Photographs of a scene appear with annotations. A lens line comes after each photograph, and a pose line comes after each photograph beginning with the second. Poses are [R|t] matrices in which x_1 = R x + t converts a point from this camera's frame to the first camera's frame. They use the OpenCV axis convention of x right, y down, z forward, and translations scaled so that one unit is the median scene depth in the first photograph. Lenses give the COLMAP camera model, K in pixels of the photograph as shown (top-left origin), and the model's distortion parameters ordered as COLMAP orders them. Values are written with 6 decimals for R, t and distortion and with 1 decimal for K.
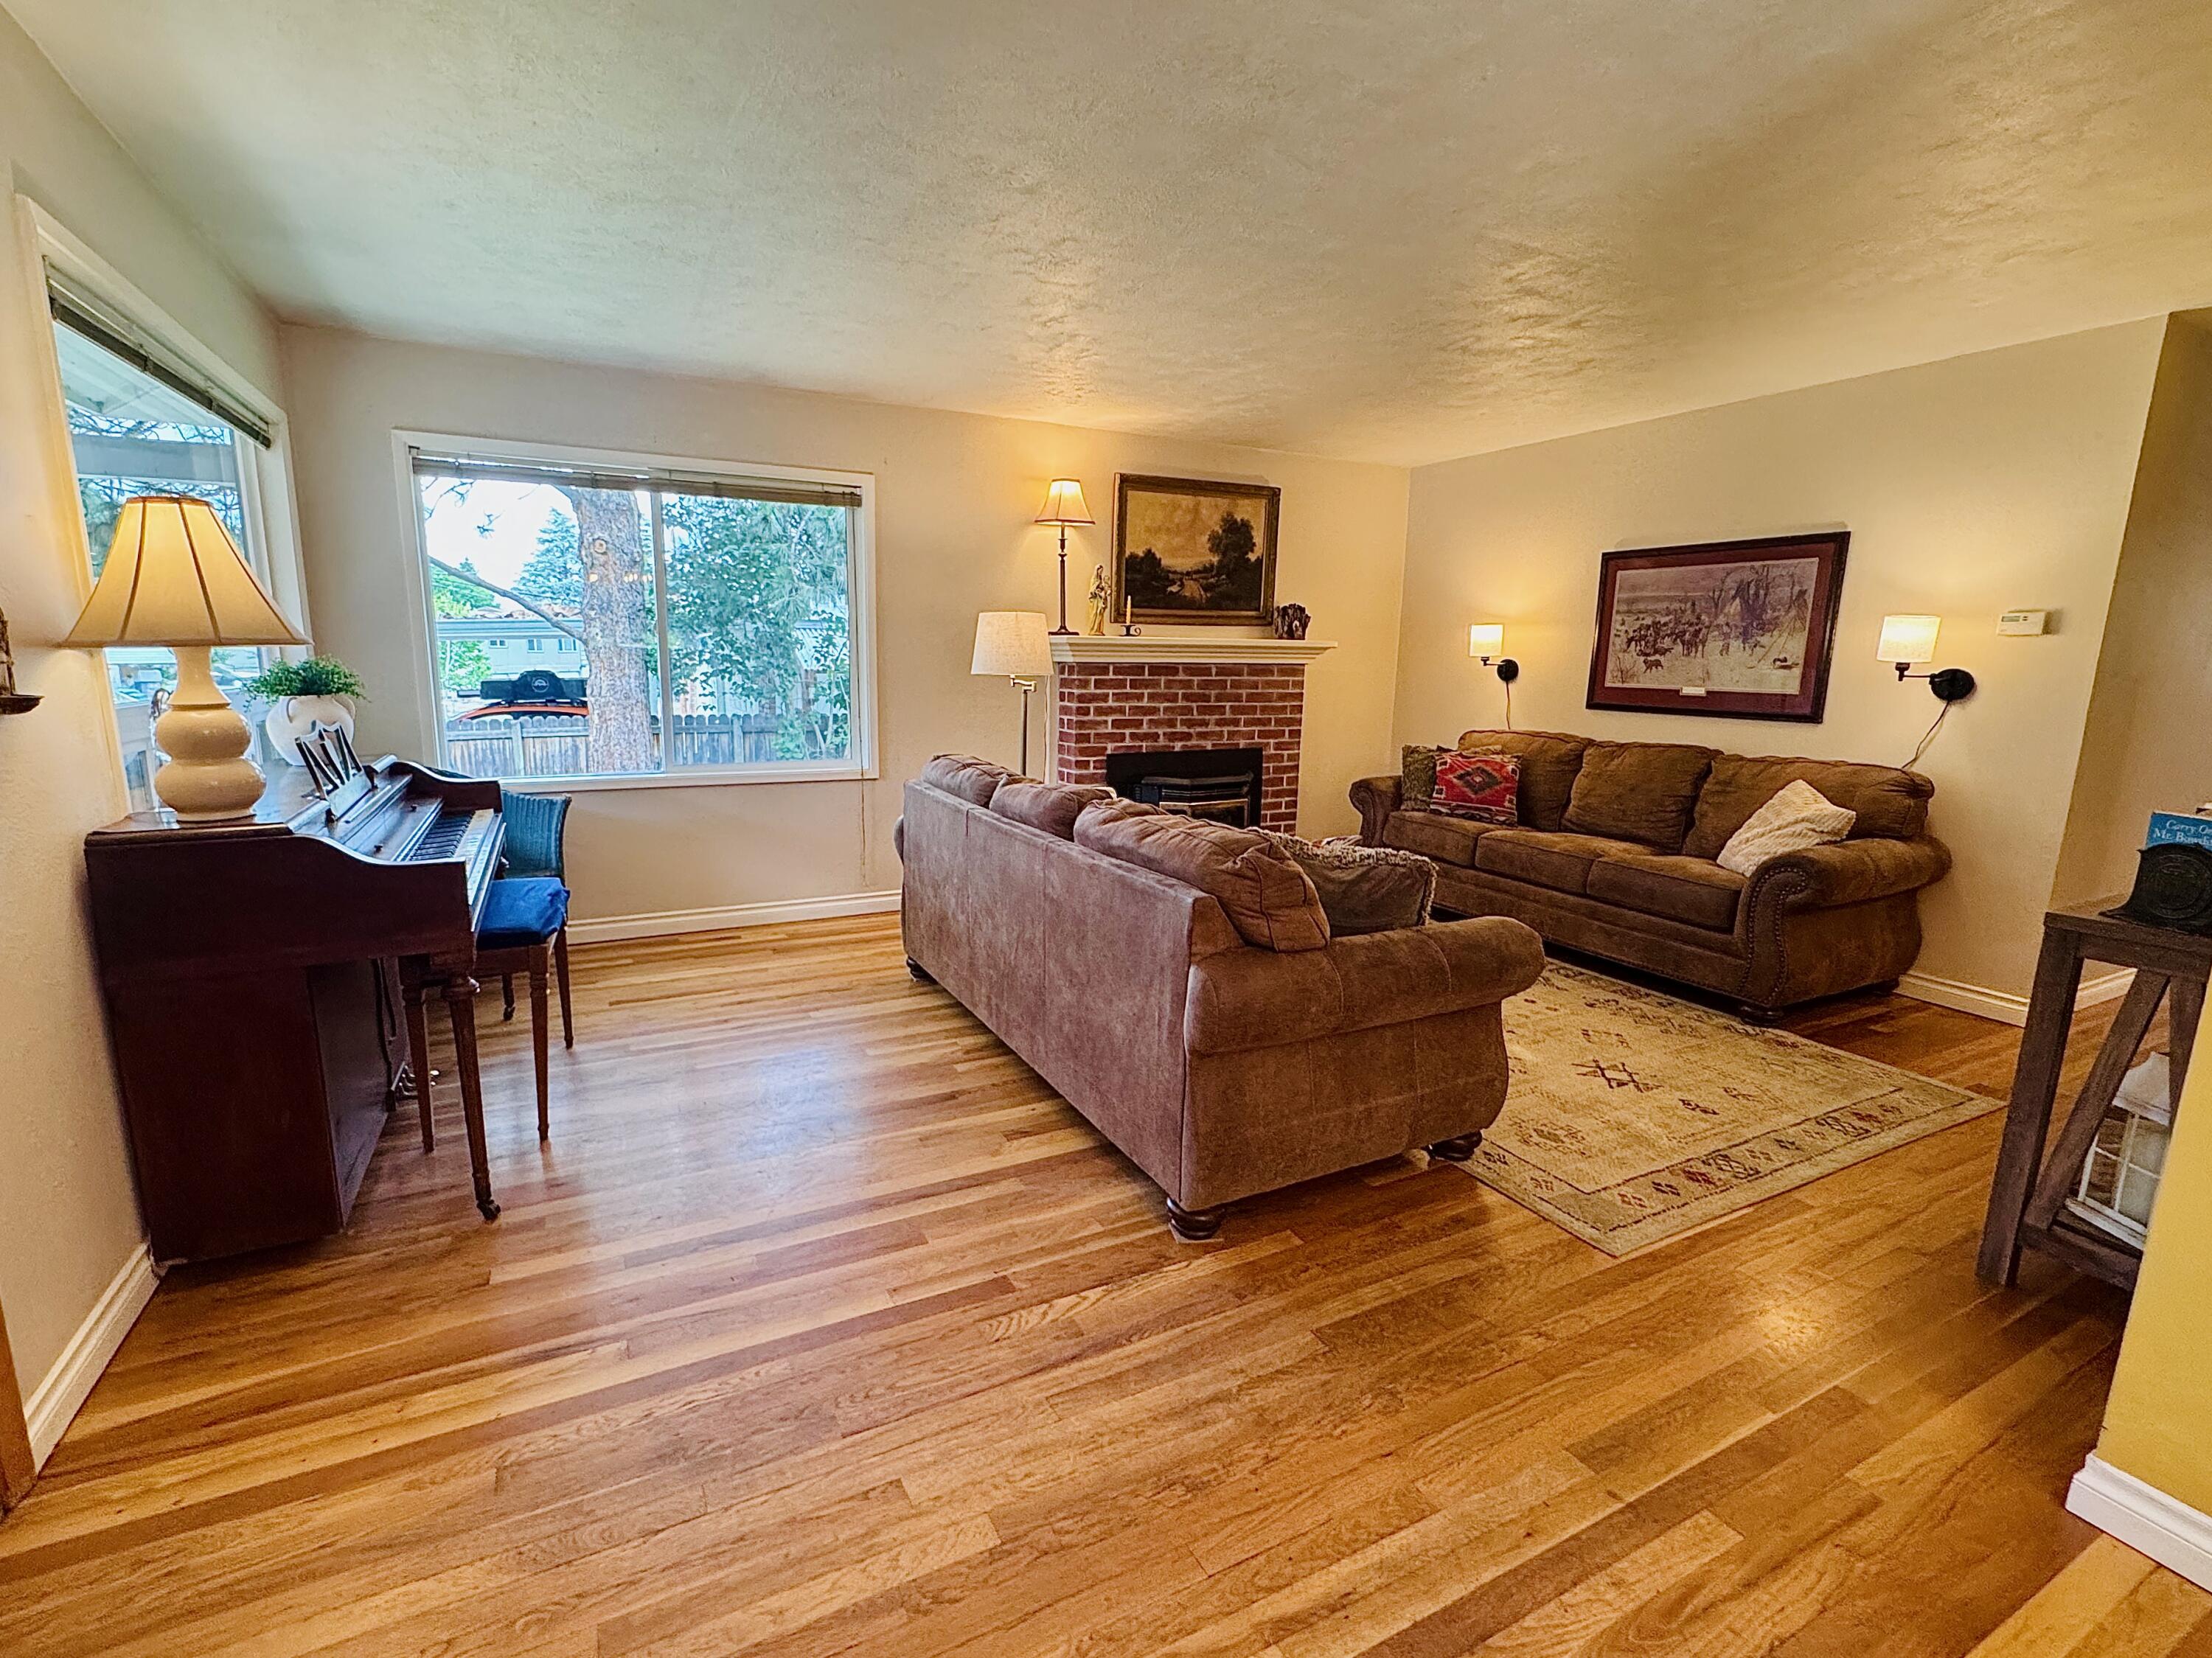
lens RADIAL K [[906.3, 0, 1106.0], [0, 906.3, 829.0], [0, 0, 1]] dist [-0.002023, -0.000064]
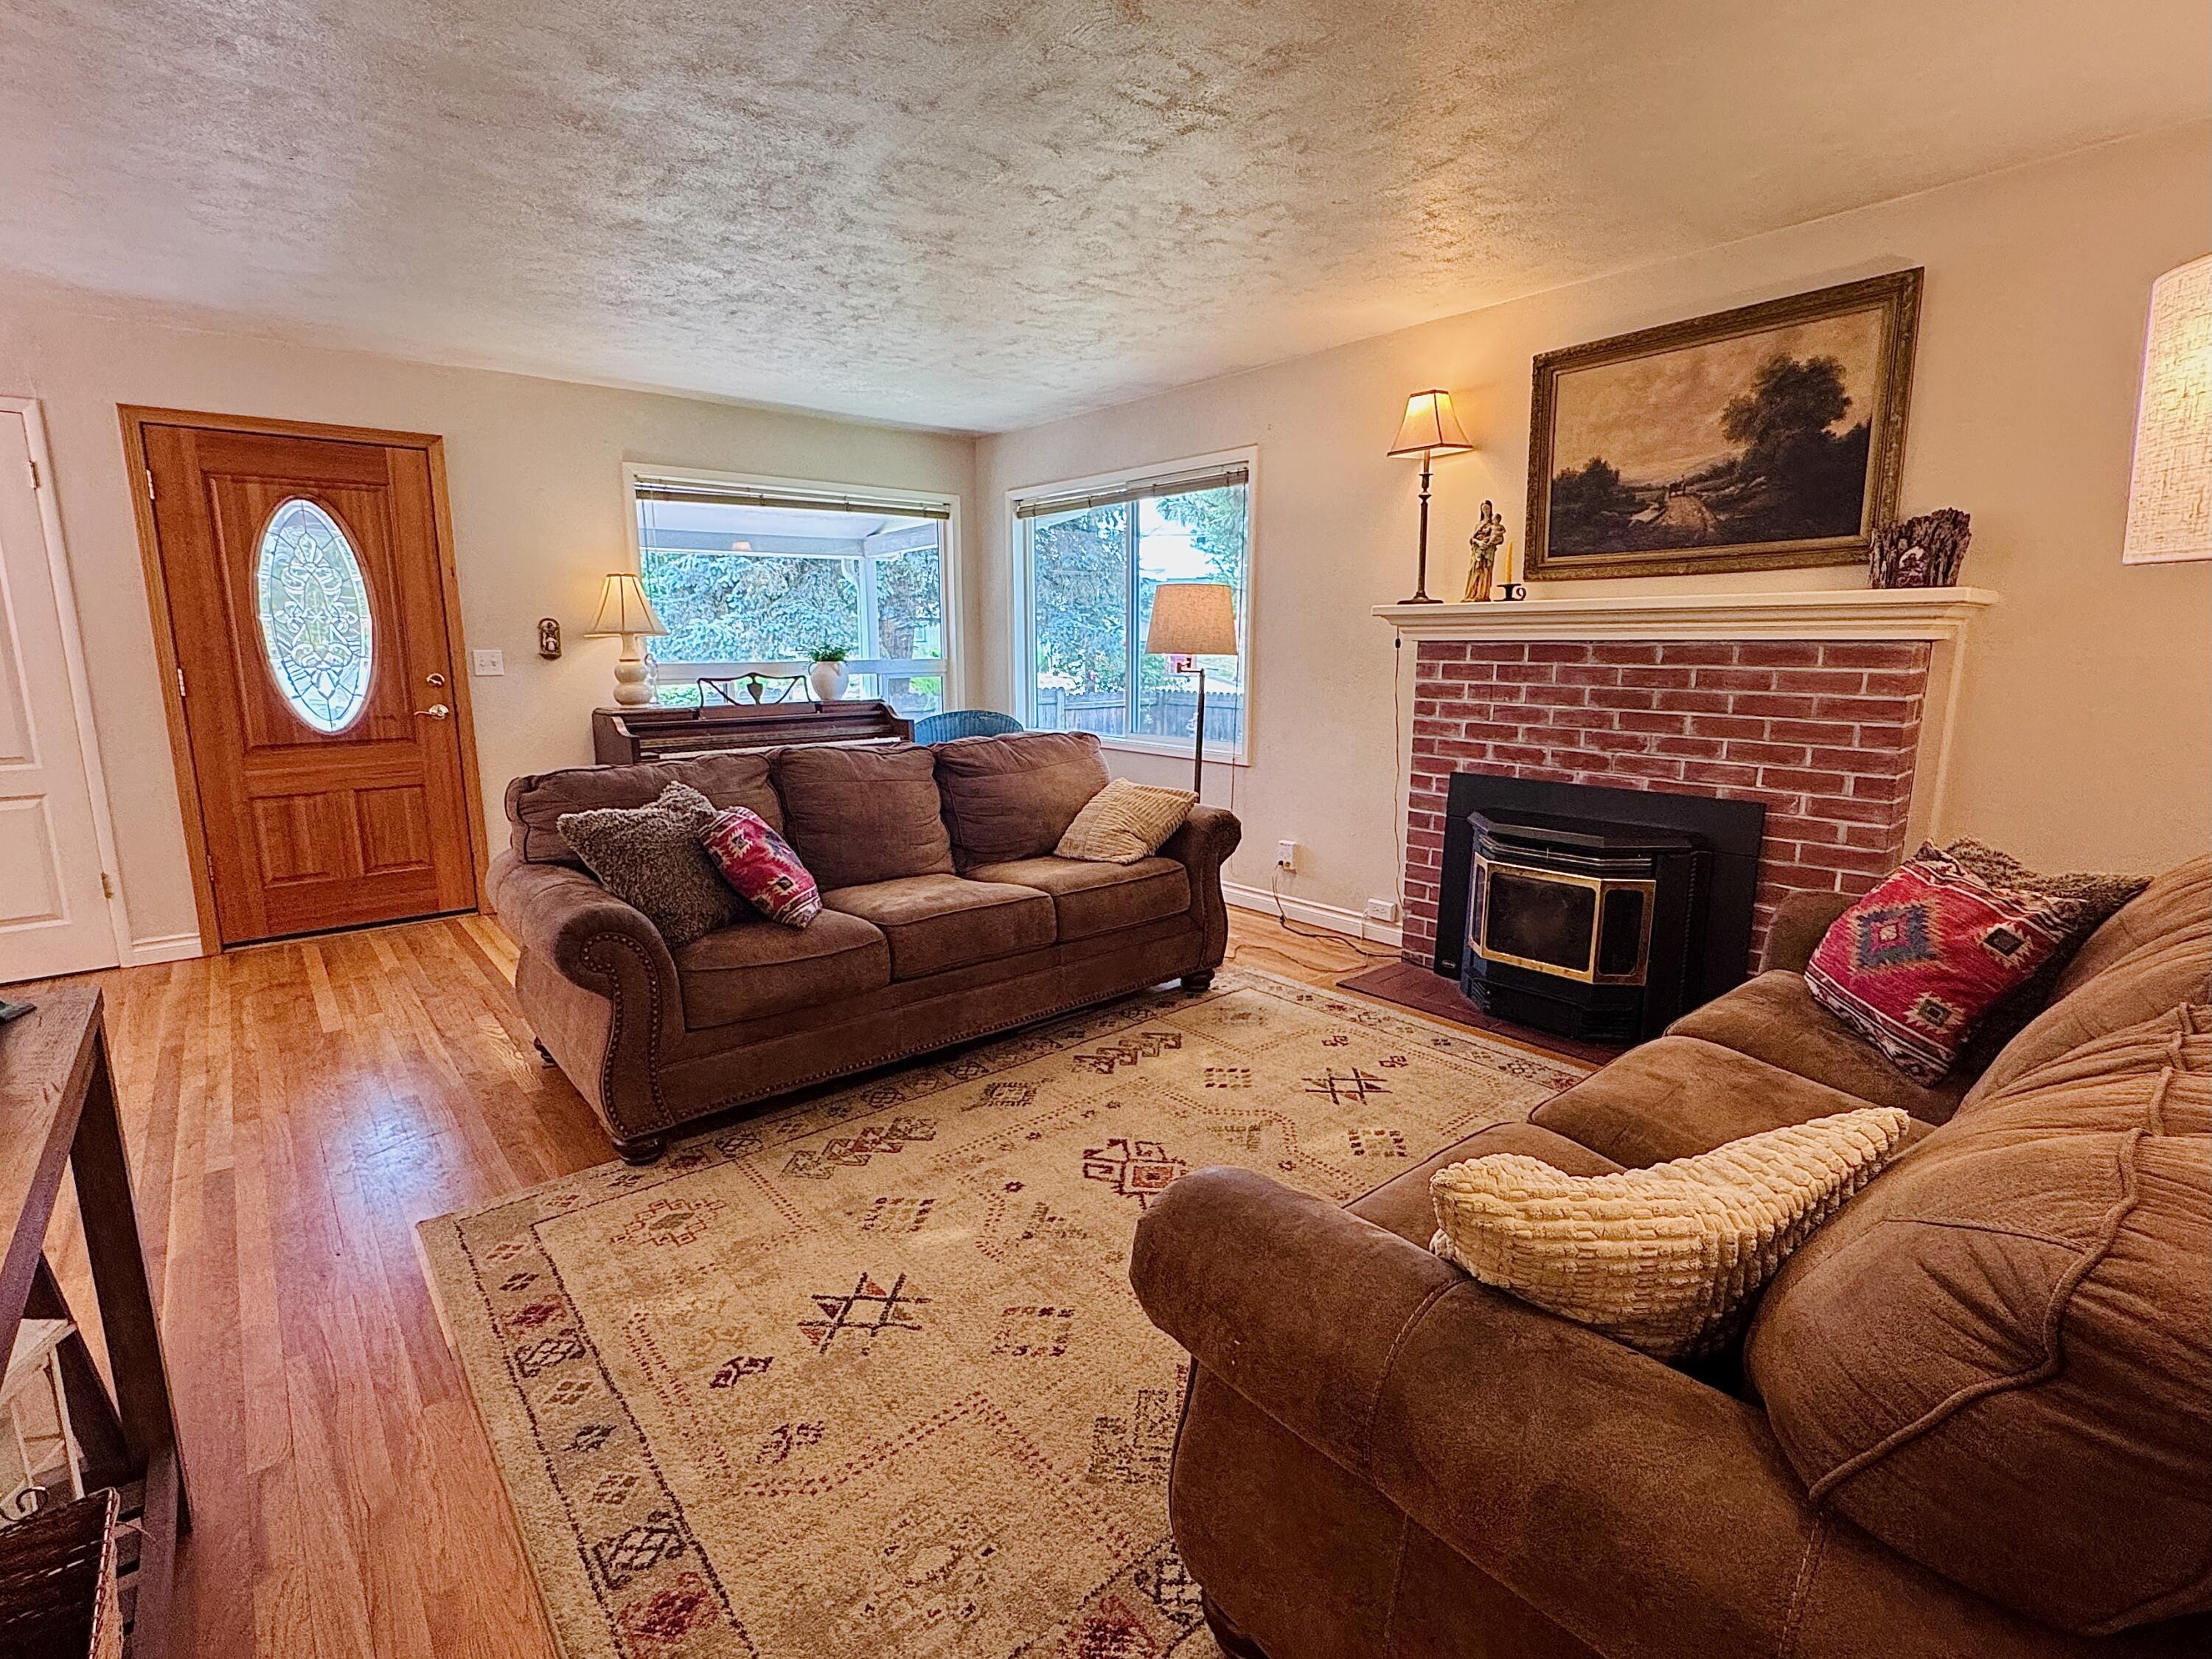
lens RADIAL K [[1026.5, 0, 1106.0], [0, 1026.5, 829.5], [0, 0, 1]] dist [-0.002644, -0.000390]
pose [[0.257076, 0.162592, -0.952615, 0.674916], [-0.177381, 0.976936, 0.118874, -0.083551], [0.949973, 0.138417, 0.279988, 0.516033]]
